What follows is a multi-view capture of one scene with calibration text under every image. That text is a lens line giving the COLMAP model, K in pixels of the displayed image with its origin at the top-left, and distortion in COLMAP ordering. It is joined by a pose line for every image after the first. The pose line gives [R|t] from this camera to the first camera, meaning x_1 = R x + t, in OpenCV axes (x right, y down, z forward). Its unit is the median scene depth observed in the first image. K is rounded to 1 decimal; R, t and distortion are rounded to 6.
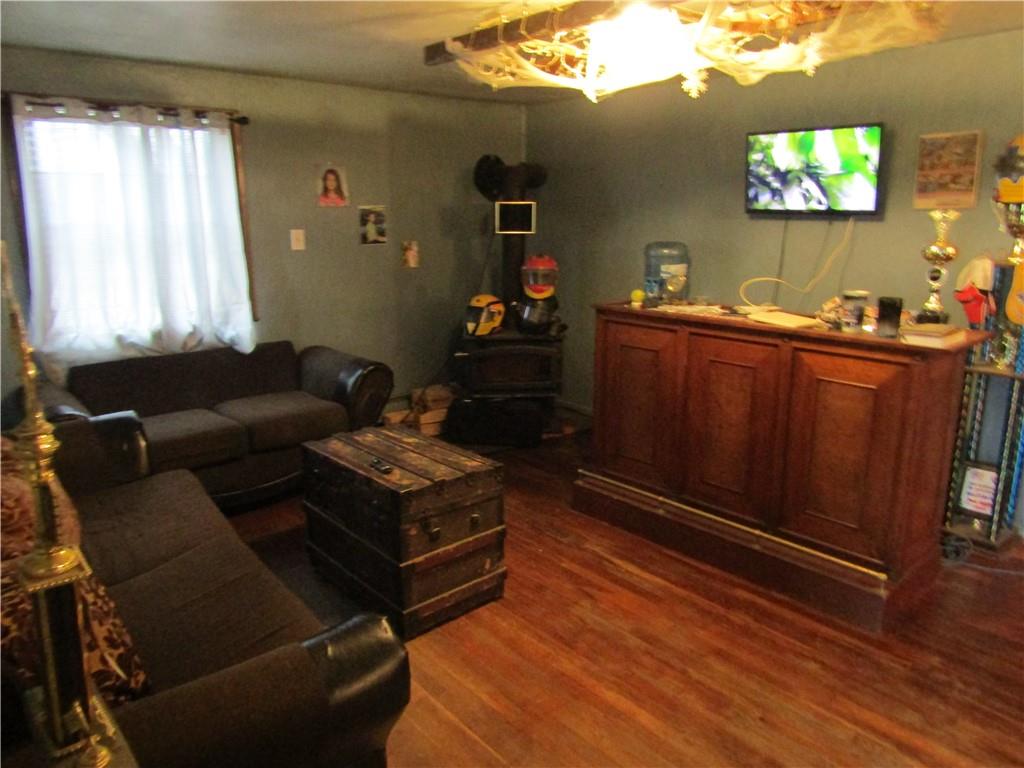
lens RADIAL K [[725.7, 0, 513.1], [0, 725.7, 382.1], [0, 0, 1]] dist [-0.003080, 0.002966]
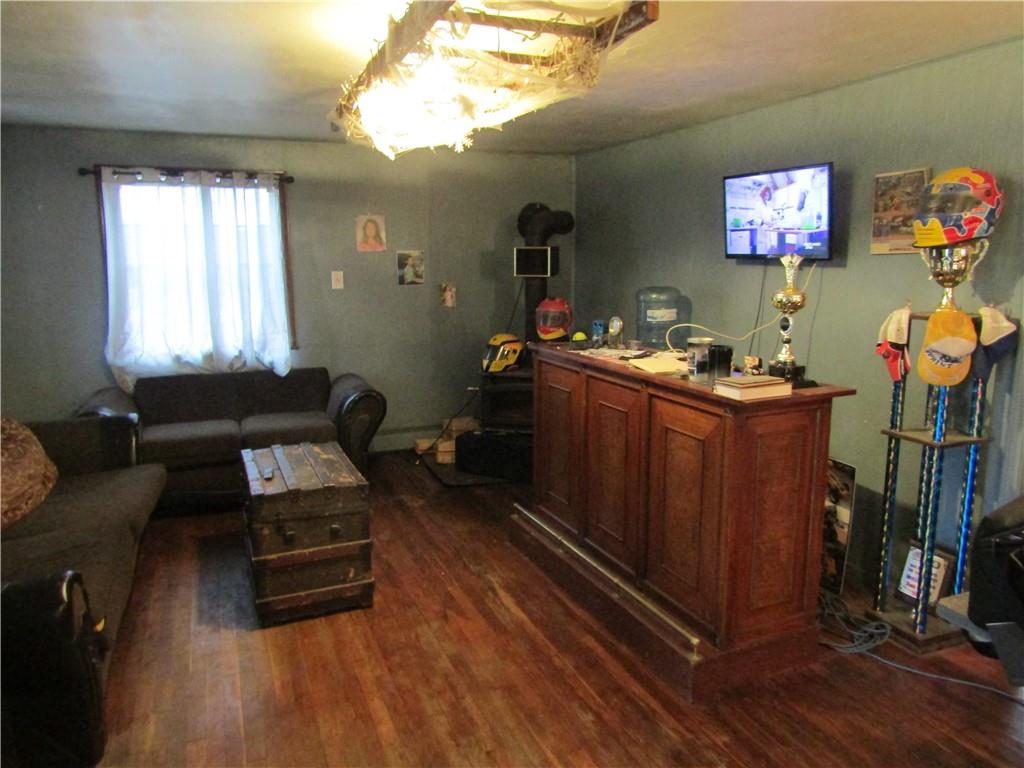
lens RADIAL K [[725.7, 0, 514.8], [0, 725.7, 384.0], [0, 0, 1]] dist [-0.003080, 0.002966]
pose [[0.949177, 0.056596, -0.309614, 0.431775], [-0.074113, 0.996230, -0.045099, -0.002566], [0.305894, 0.065753, 0.949792, 0.011425]]
